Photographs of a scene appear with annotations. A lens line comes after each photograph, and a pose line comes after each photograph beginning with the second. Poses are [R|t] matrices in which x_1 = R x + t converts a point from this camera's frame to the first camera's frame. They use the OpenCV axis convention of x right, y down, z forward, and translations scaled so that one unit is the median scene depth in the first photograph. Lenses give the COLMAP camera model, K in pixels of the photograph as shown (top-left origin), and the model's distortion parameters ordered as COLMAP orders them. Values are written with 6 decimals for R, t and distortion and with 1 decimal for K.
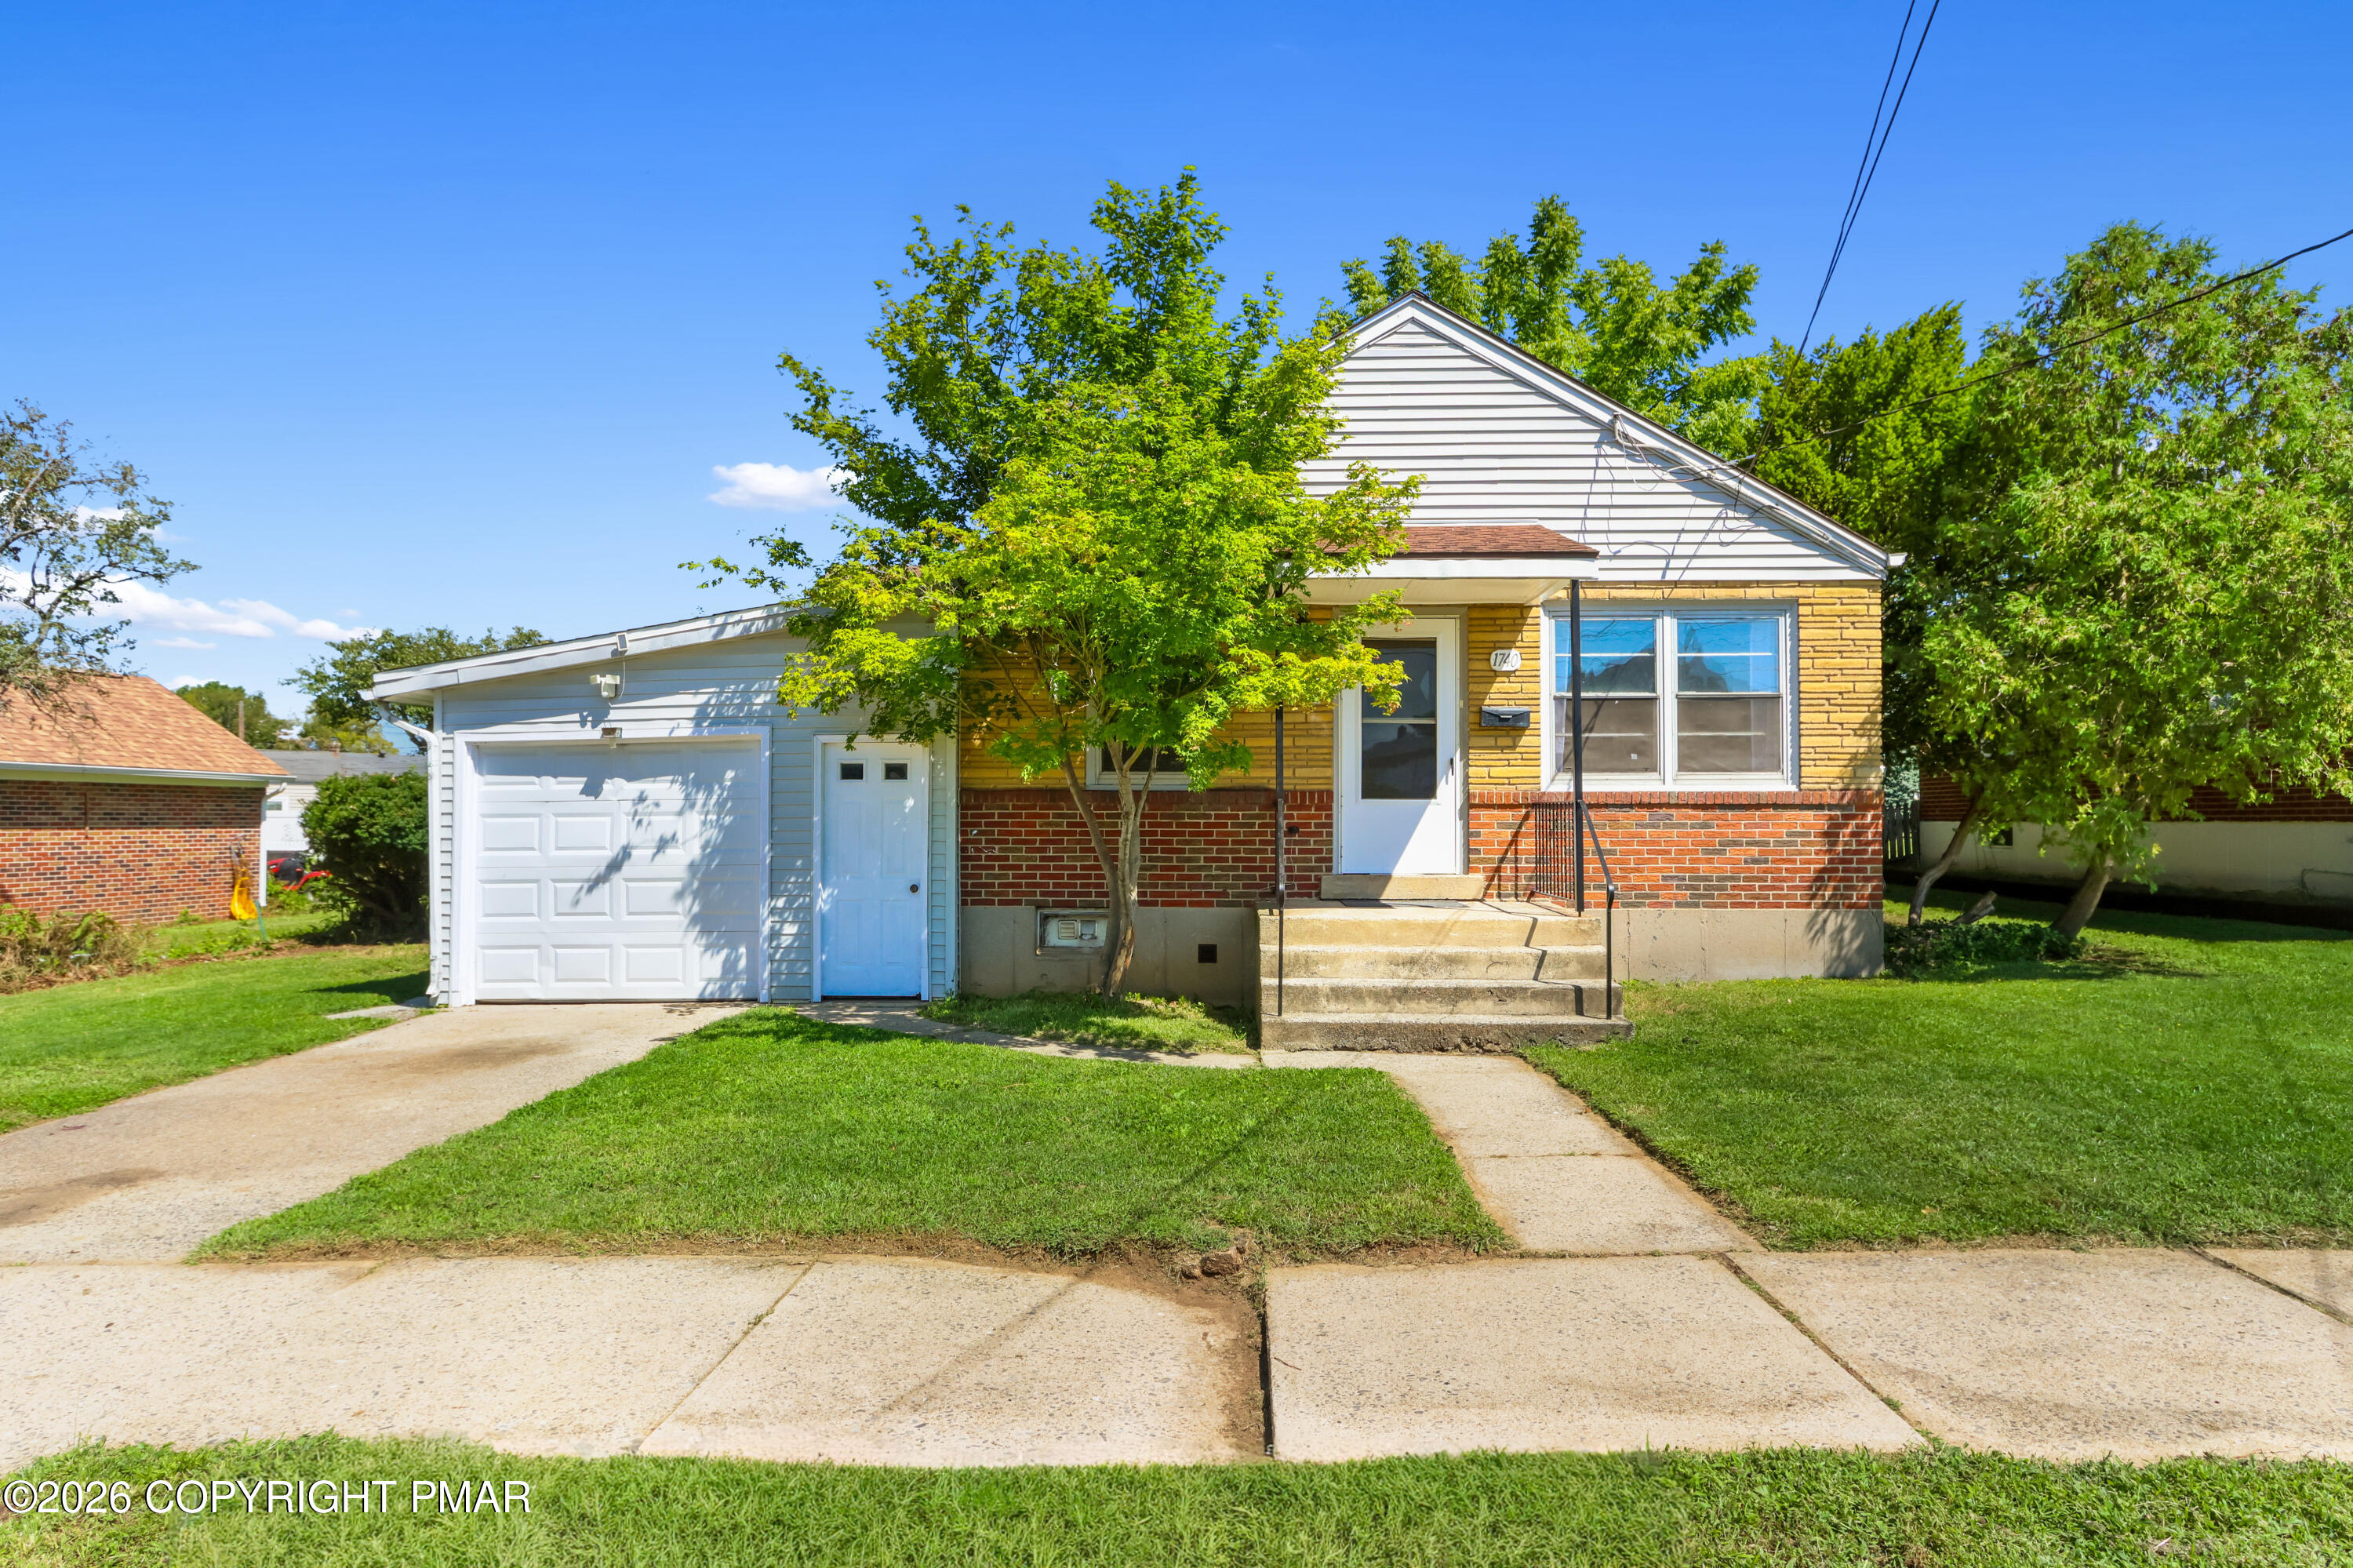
lens RADIAL K [[1419.8, 0, 1169.5], [0, 1419.8, 774.6], [0, 0, 1]] dist [-0.008242, 0.001928]
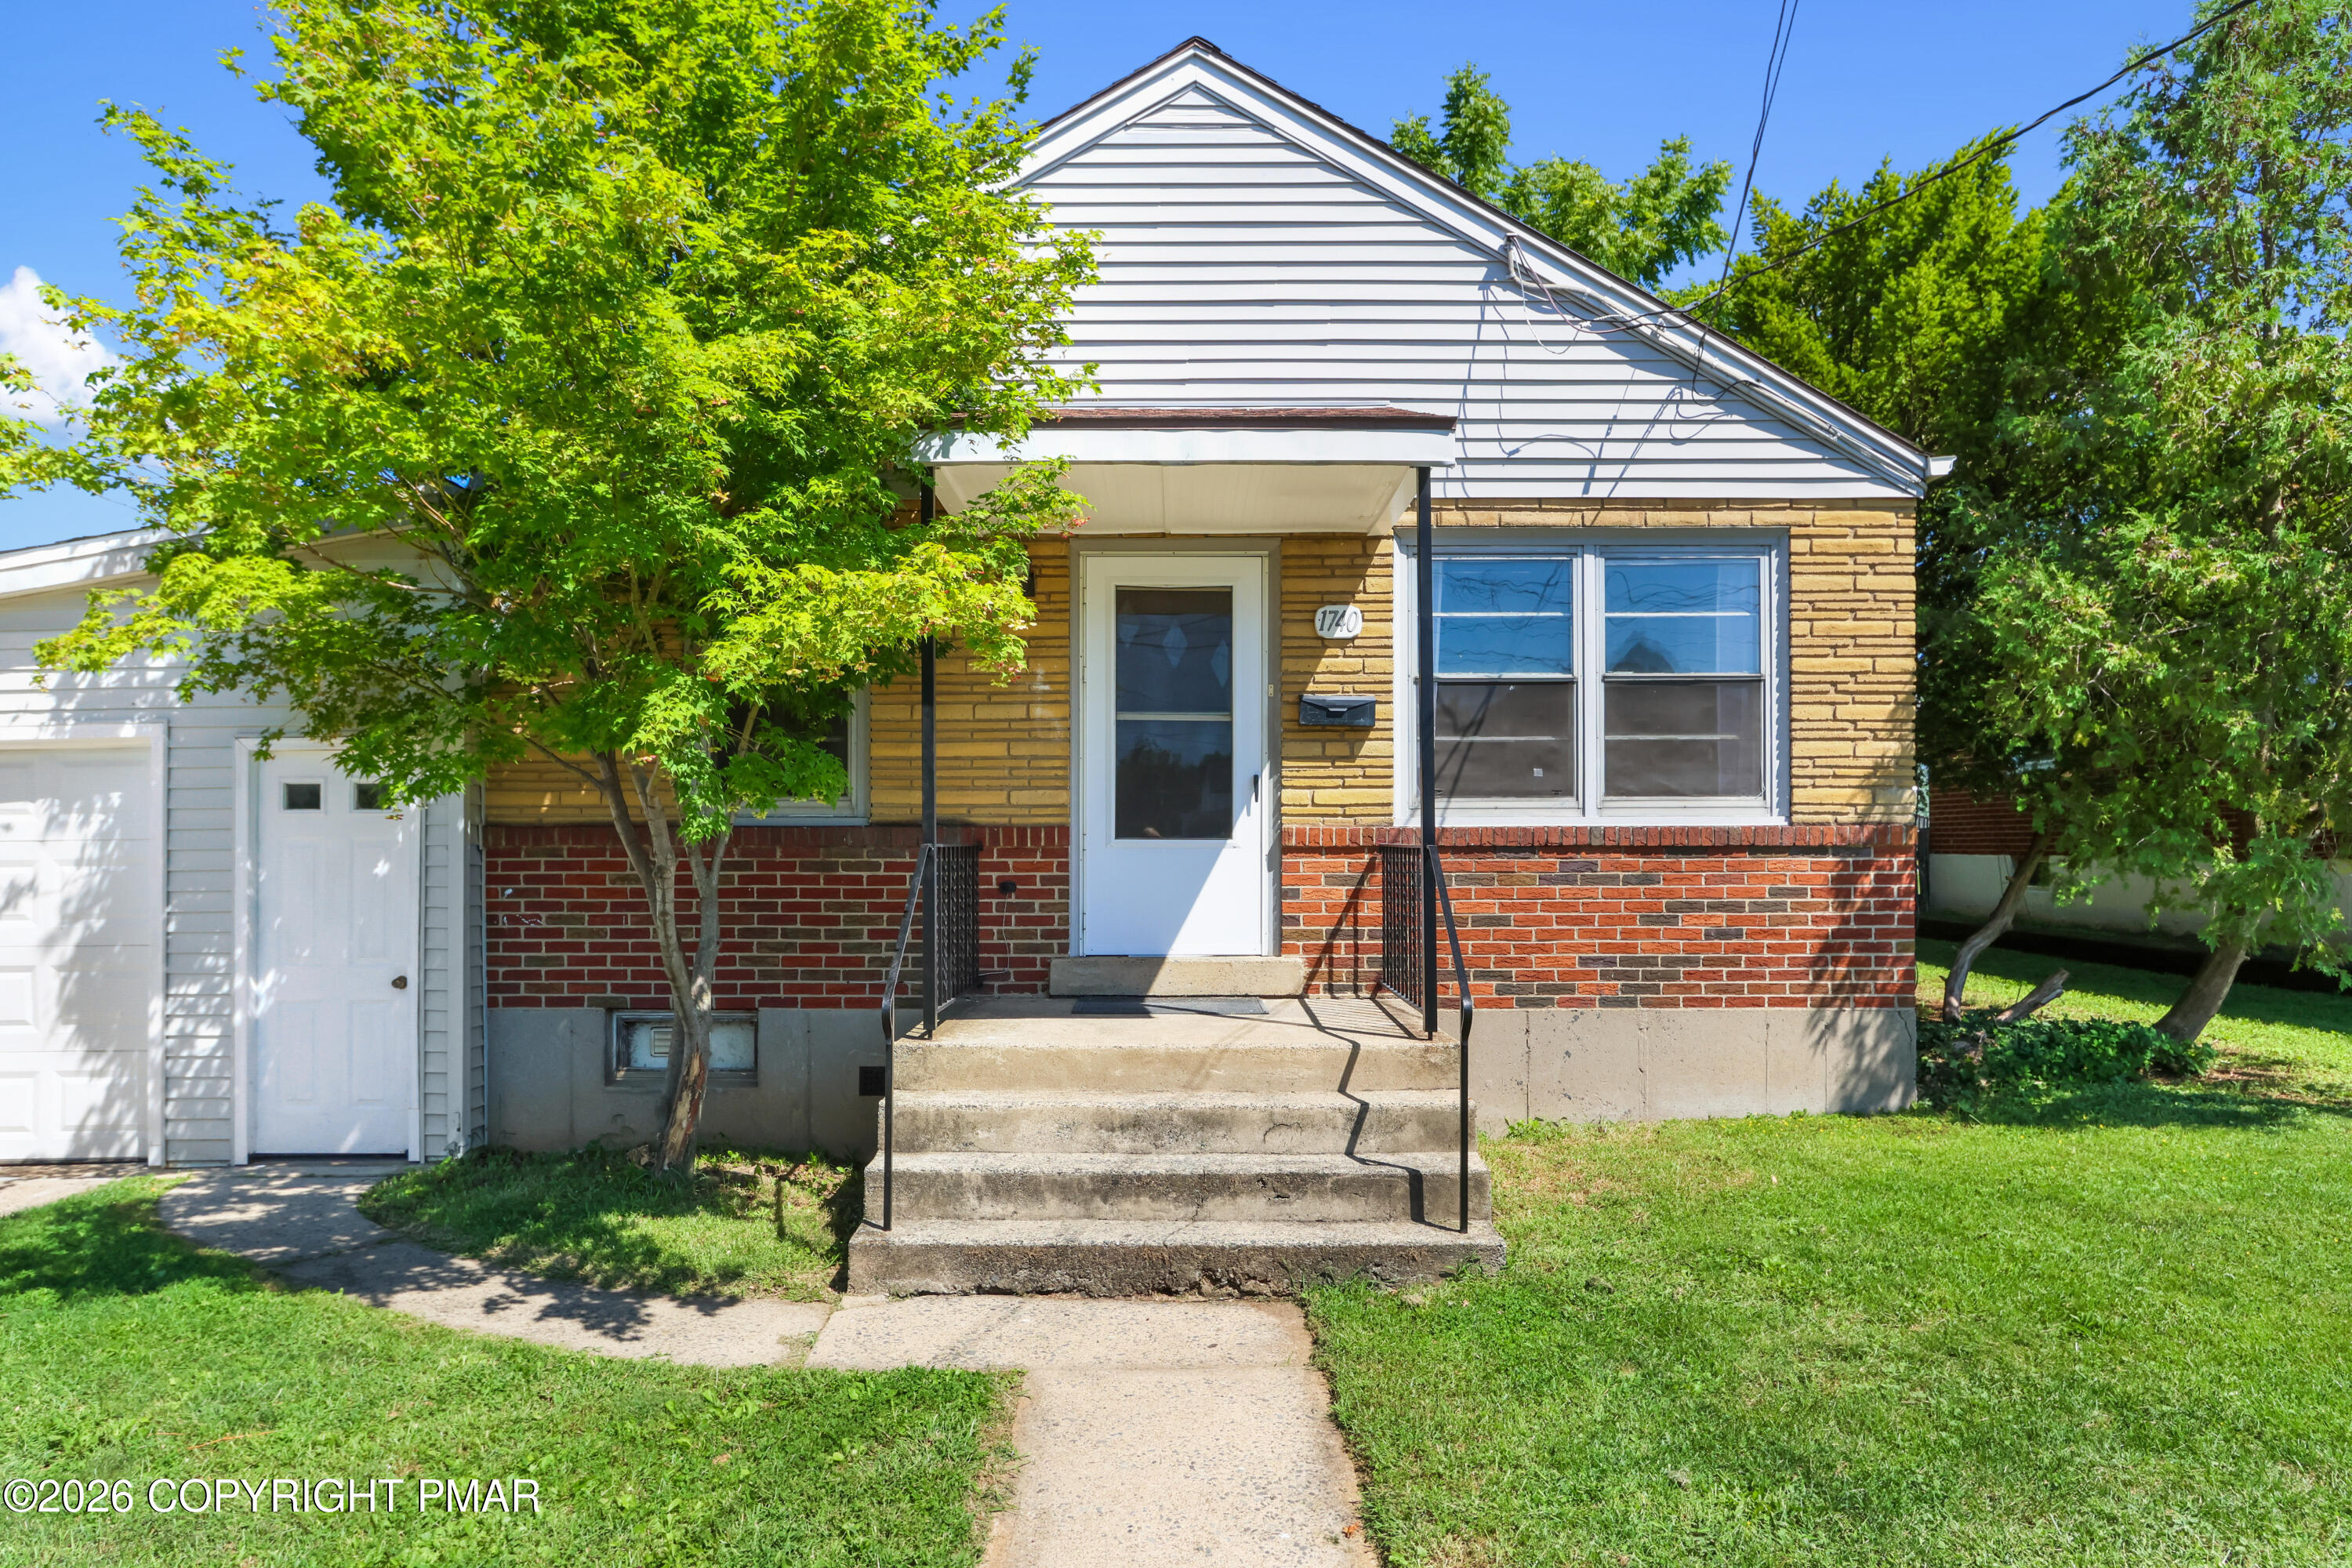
lens RADIAL K [[1519.6, 0, 1166.5], [0, 1519.6, 824.2], [0, 0, 1]] dist [-0.016757, 0.001106]
pose [[0.999343, -0.001787, 0.036190, 0.134570], [0.001101, 0.999819, 0.018967, -0.002338], [-0.036218, -0.018915, 0.999165, 0.318301]]
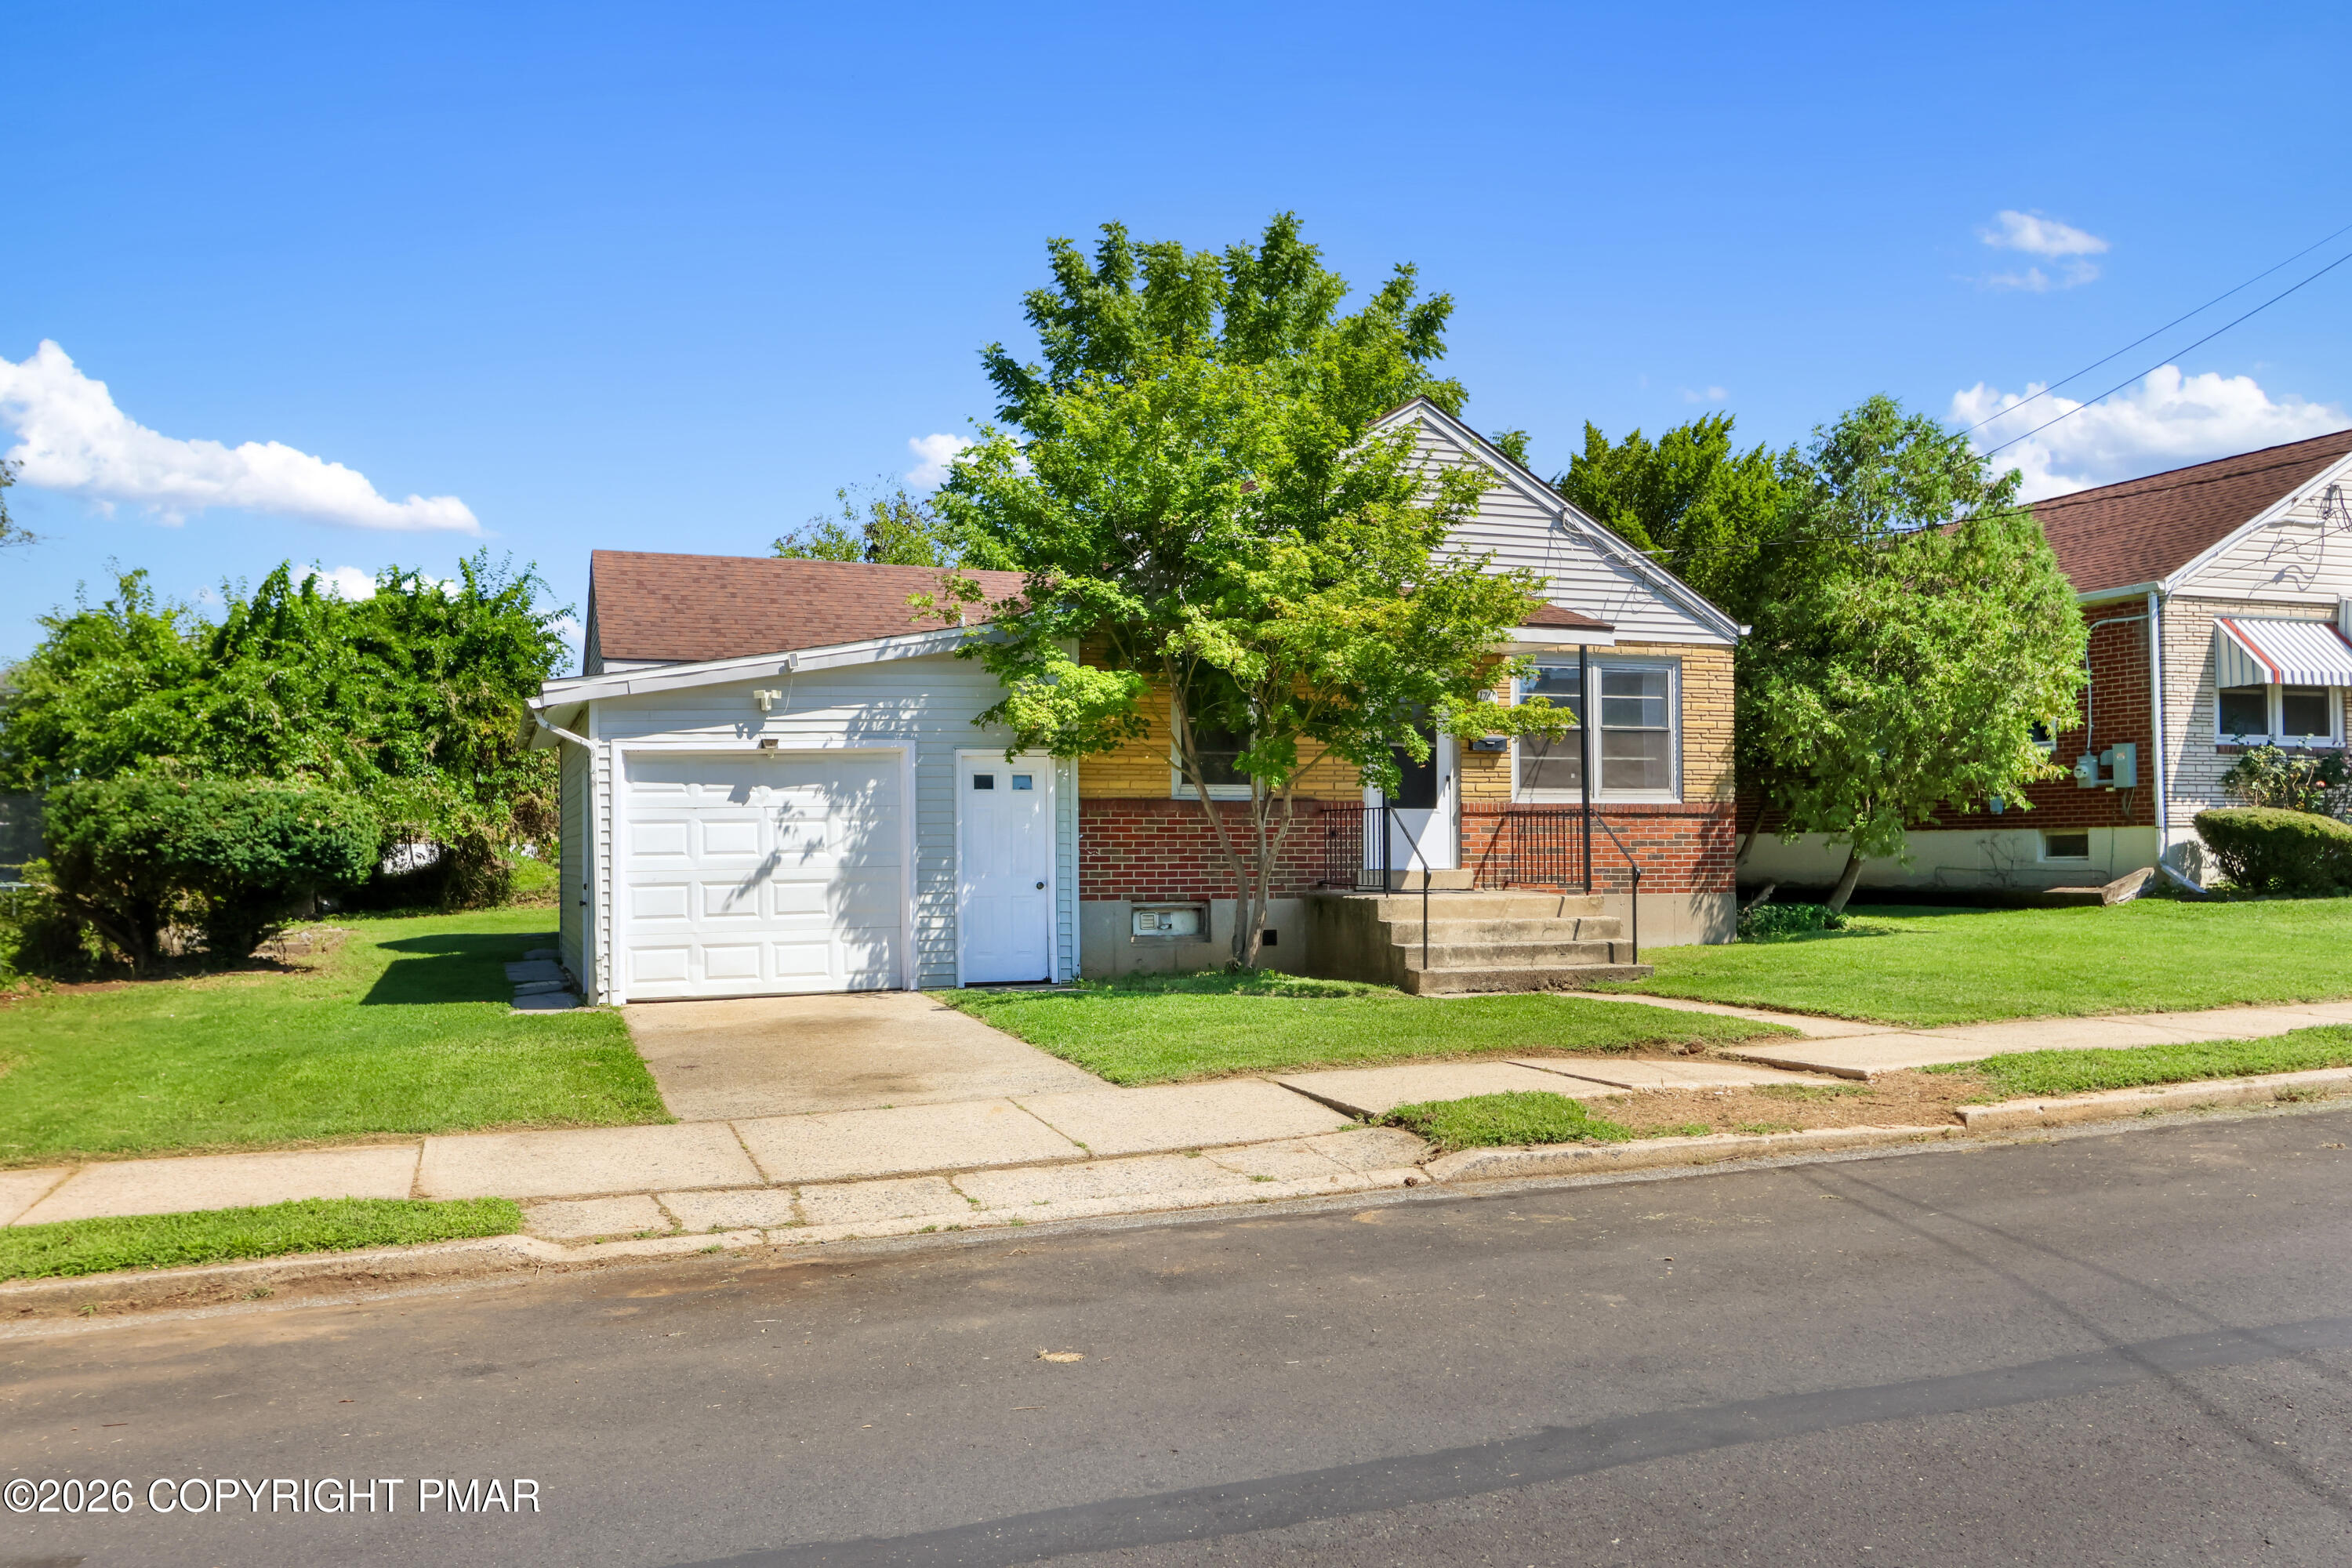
lens RADIAL K [[1923.0, 0, 1170.4], [0, 1923.0, 779.7], [0, 0, 1]] dist [-0.025151, -0.001008]
pose [[0.925141, 0.009385, 0.379507, -0.666506], [-0.007069, 0.999947, -0.007497, 0.006442], [-0.379557, 0.004253, 0.925158, -0.462454]]
